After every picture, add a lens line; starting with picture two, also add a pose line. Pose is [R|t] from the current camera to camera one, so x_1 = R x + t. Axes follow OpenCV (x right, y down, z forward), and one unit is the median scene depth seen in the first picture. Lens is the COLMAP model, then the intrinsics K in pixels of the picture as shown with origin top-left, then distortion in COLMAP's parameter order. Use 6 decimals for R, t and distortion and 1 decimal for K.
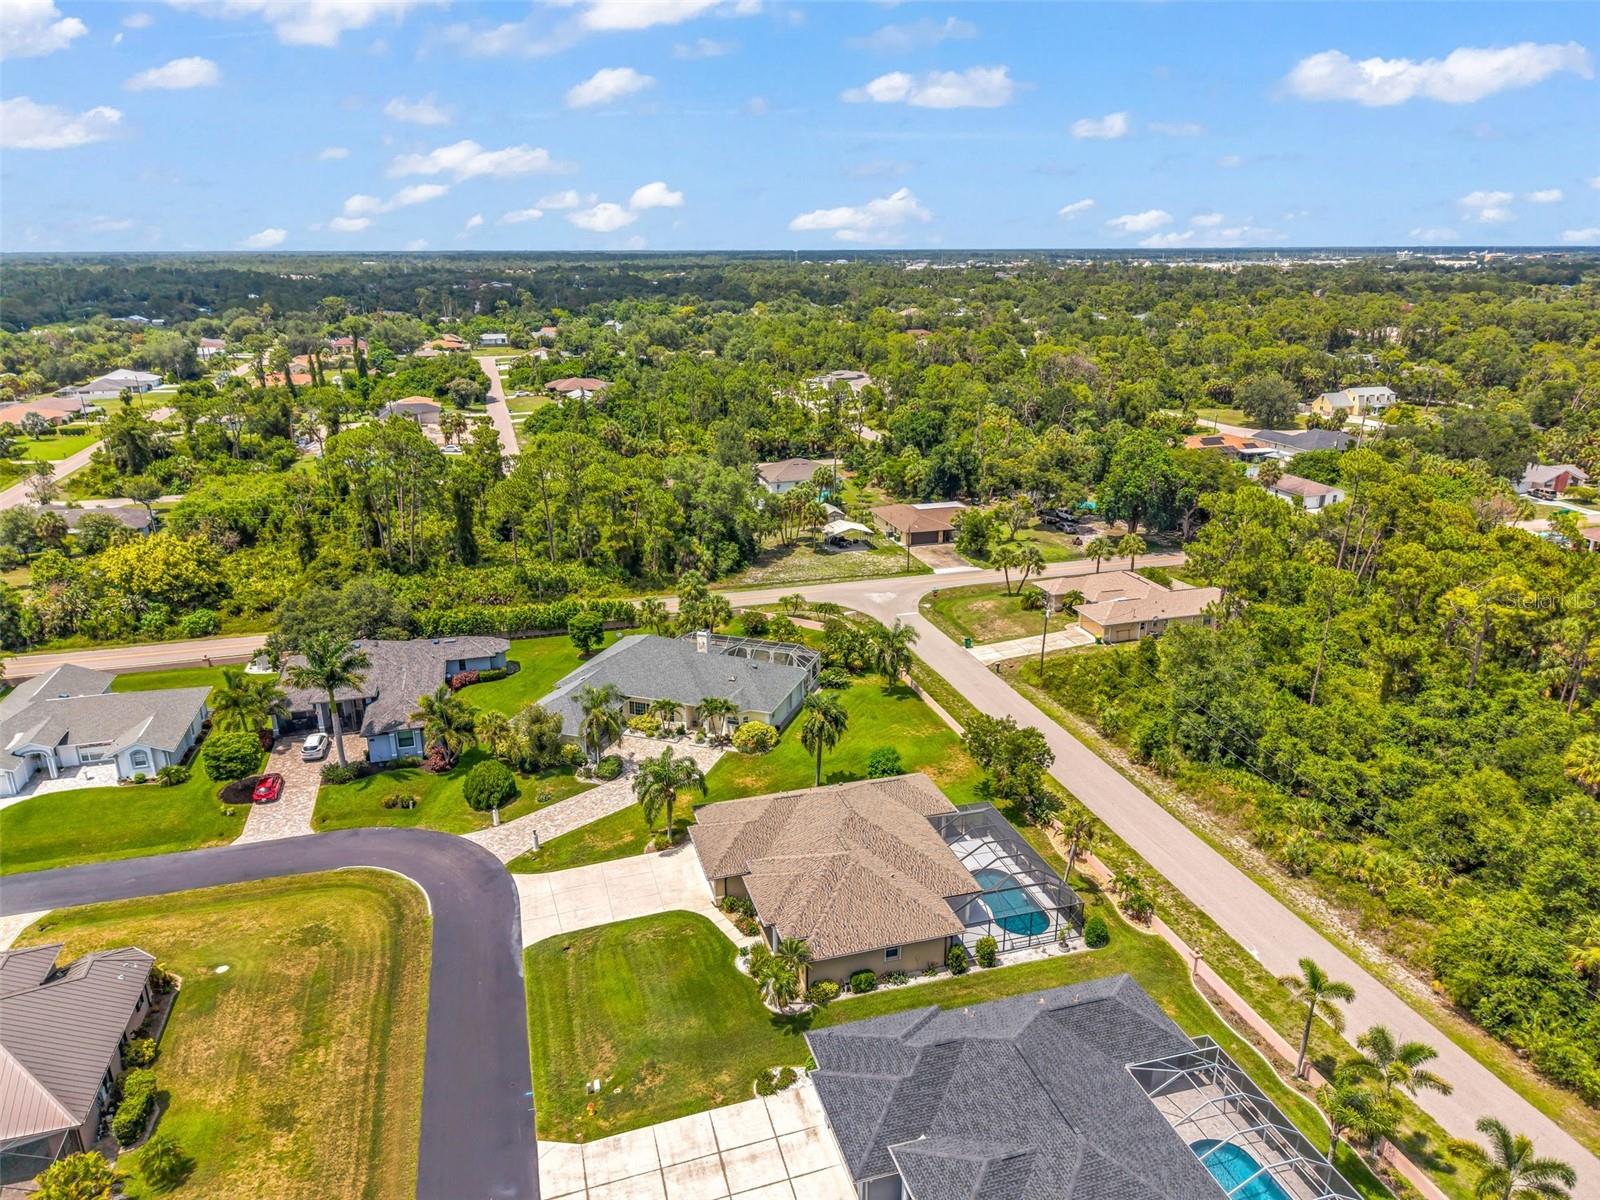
lens RADIAL K [[1065.1, 0, 800.0], [0, 1065.1, 600.0], [0, 0, 1]] dist [0.039355, -0.041950]
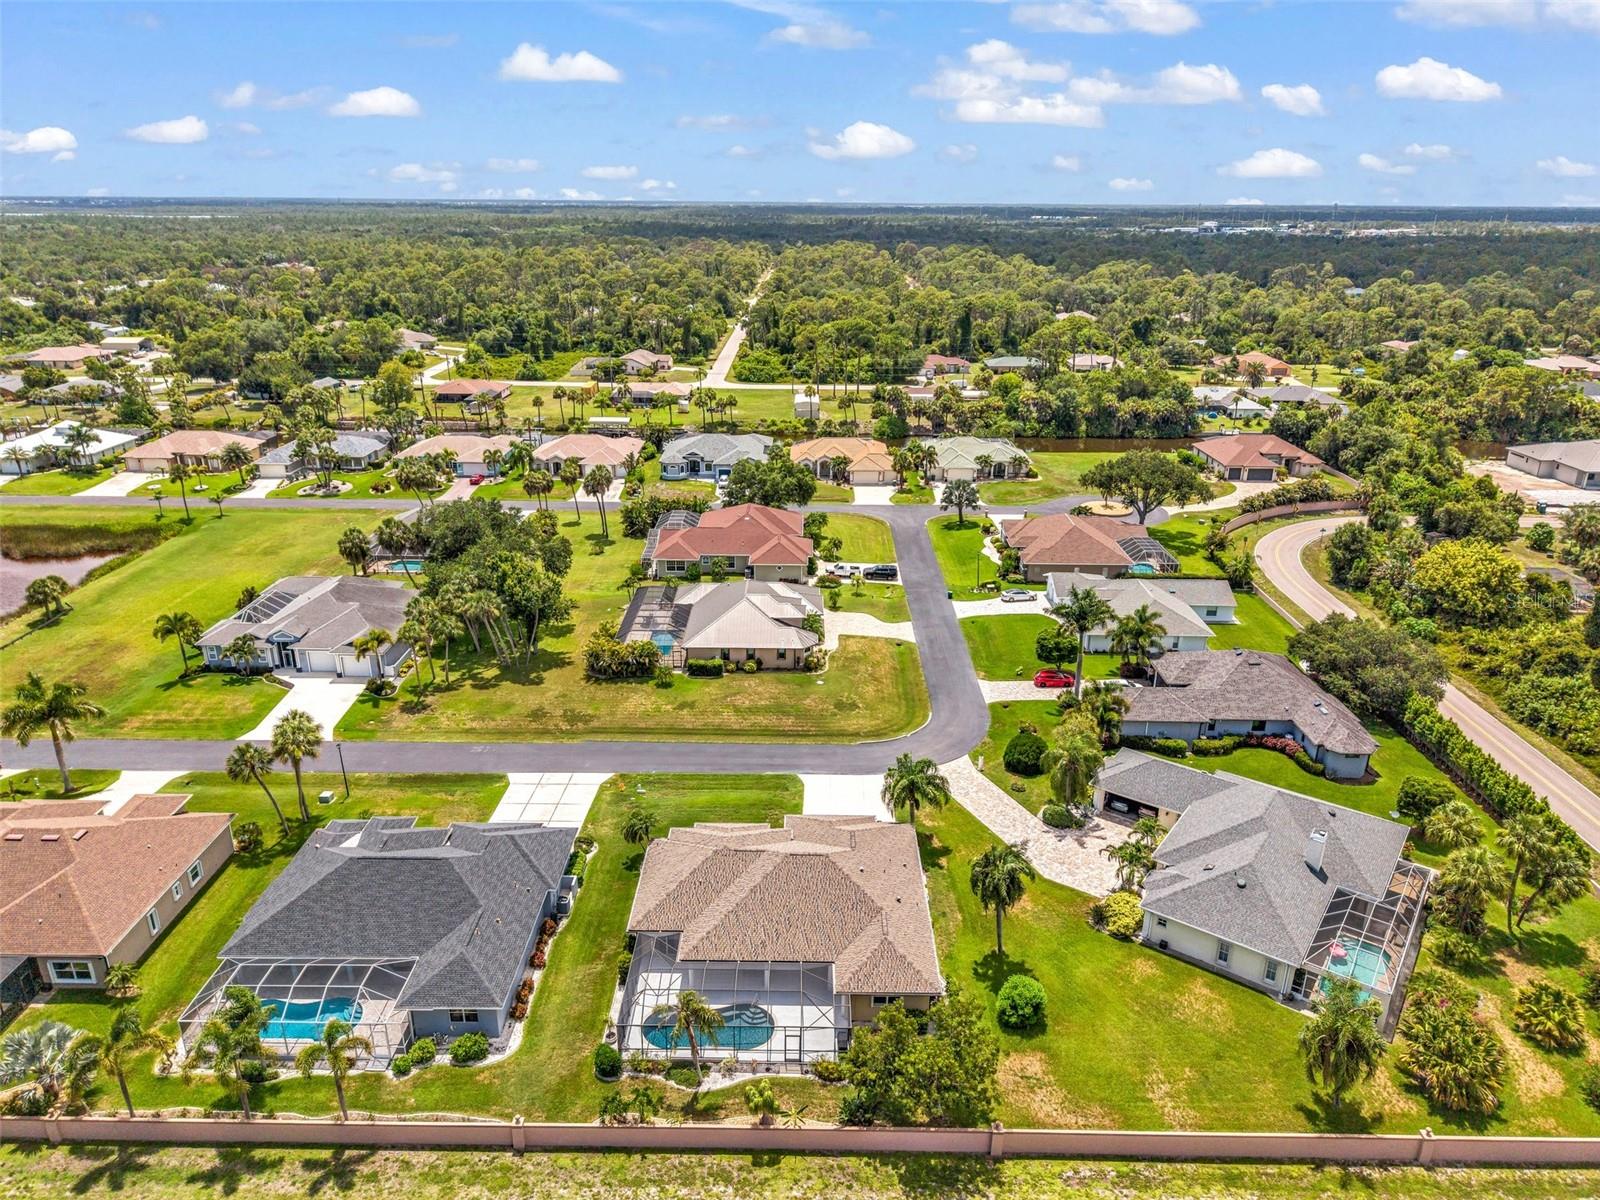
lens RADIAL K [[1065.1, 0, 800.0], [0, 1065.1, 600.0], [0, 0, 1]] dist [0.039355, -0.041950]
pose [[-0.290367, 0.337420, -0.895452, 0.694114], [-0.306829, 0.853531, 0.421118, -0.346423], [0.906390, 0.397029, -0.144307, 0.861811]]
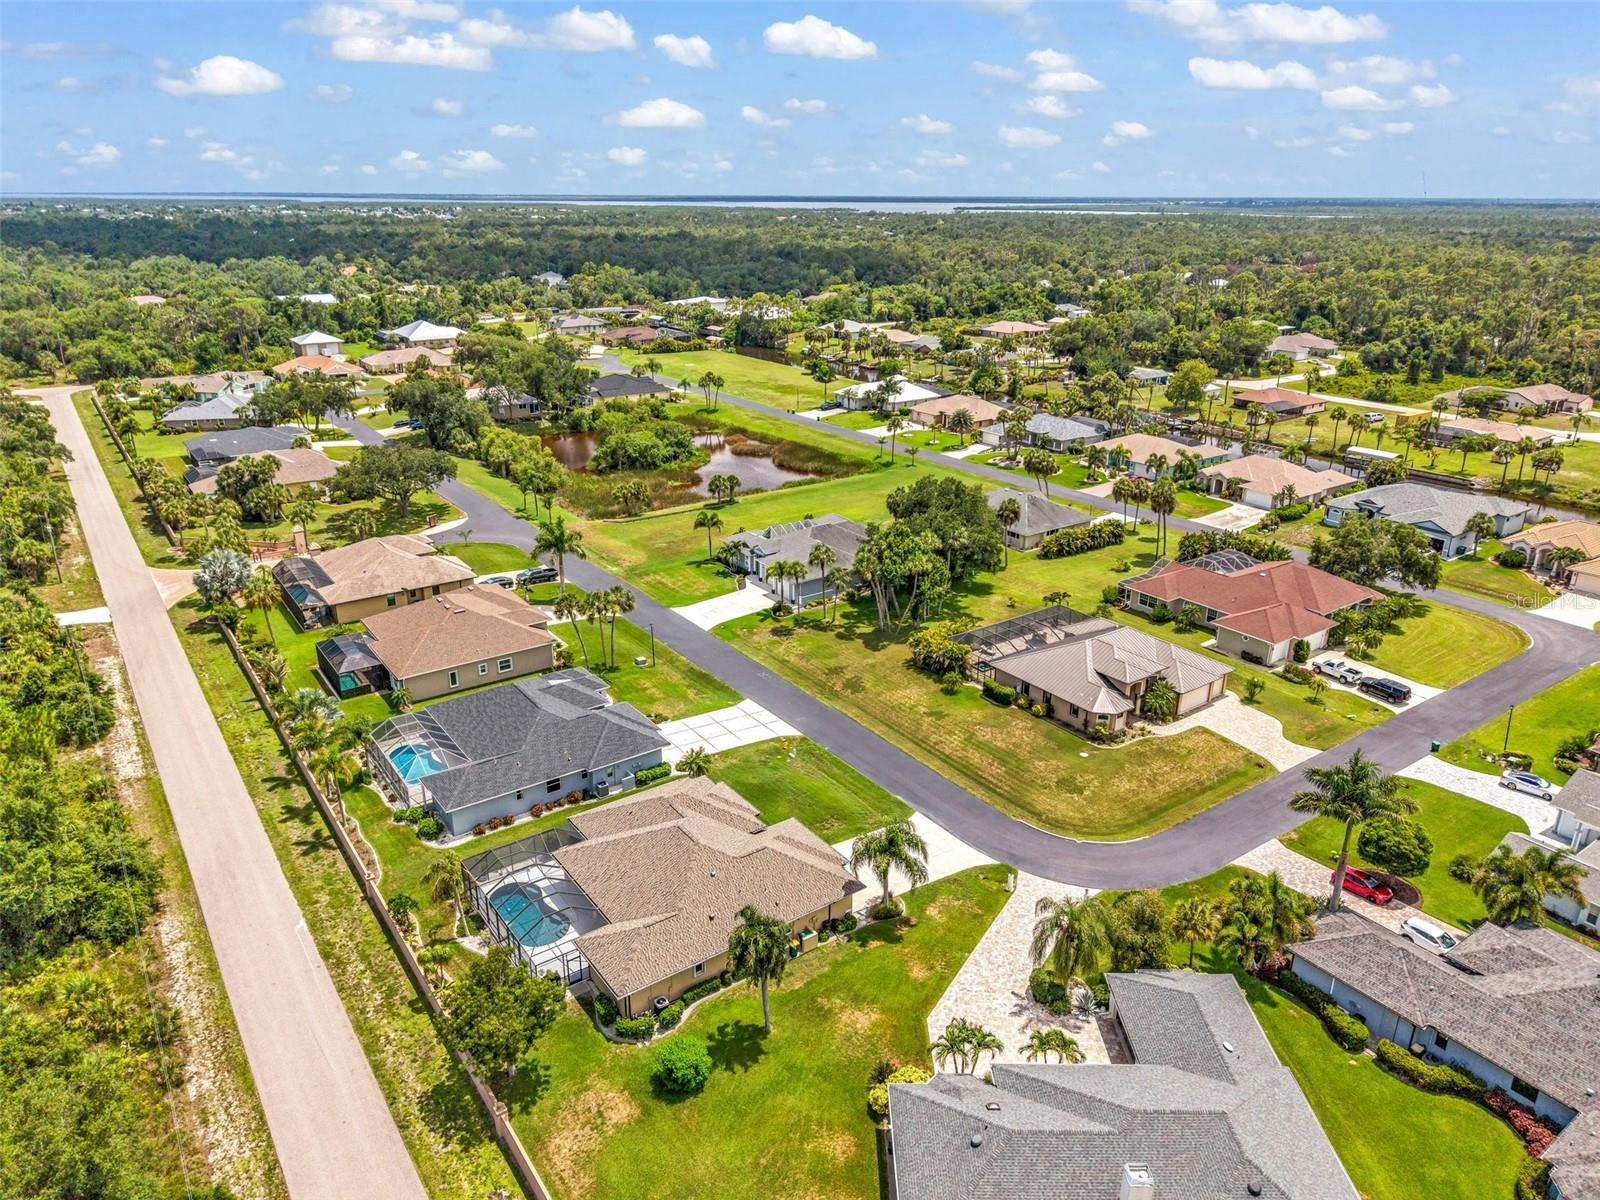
lens RADIAL K [[1065.1, 0, 800.0], [0, 1065.1, 600.0], [0, 0, 1]] dist [0.039355, -0.041950]
pose [[-0.944706, 0.116745, -0.306434, 0.183549], [-0.103219, 0.781111, 0.615801, -0.499339], [0.311250, 0.613381, -0.725870, 1.338928]]
